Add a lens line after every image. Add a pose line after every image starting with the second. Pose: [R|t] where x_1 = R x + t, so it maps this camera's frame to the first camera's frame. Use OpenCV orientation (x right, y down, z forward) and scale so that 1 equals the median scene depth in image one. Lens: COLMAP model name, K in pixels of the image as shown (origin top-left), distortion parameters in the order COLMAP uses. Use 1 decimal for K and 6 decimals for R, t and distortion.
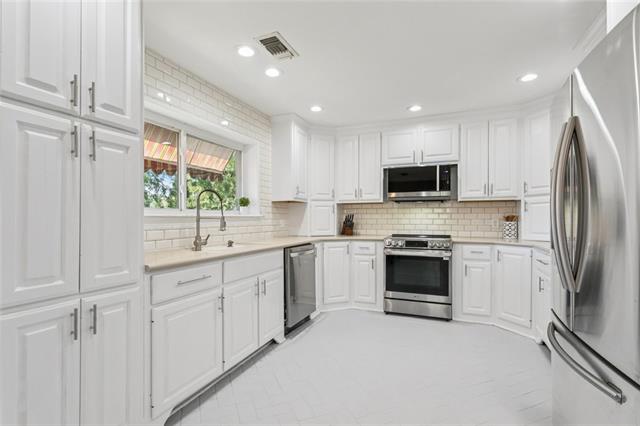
lens RADIAL K [[308.5, 0, 320.1], [0, 308.5, 216.2], [0, 0, 1]] dist [0.002679, 0.000964]
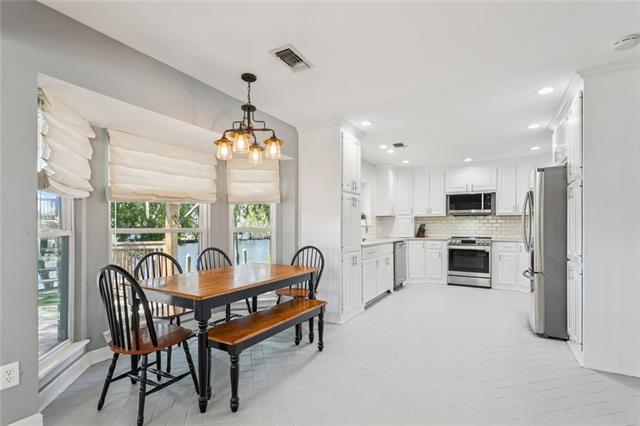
lens RADIAL K [[308.5, 0, 318.9], [0, 308.5, 225.2], [0, 0, 1]] dist [0.002679, 0.000964]
pose [[0.990398, 0.000131, -0.138249, -0.236236], [0.000461, 0.999991, 0.004253, -0.006691], [0.138248, -0.004276, 0.990388, -0.698752]]
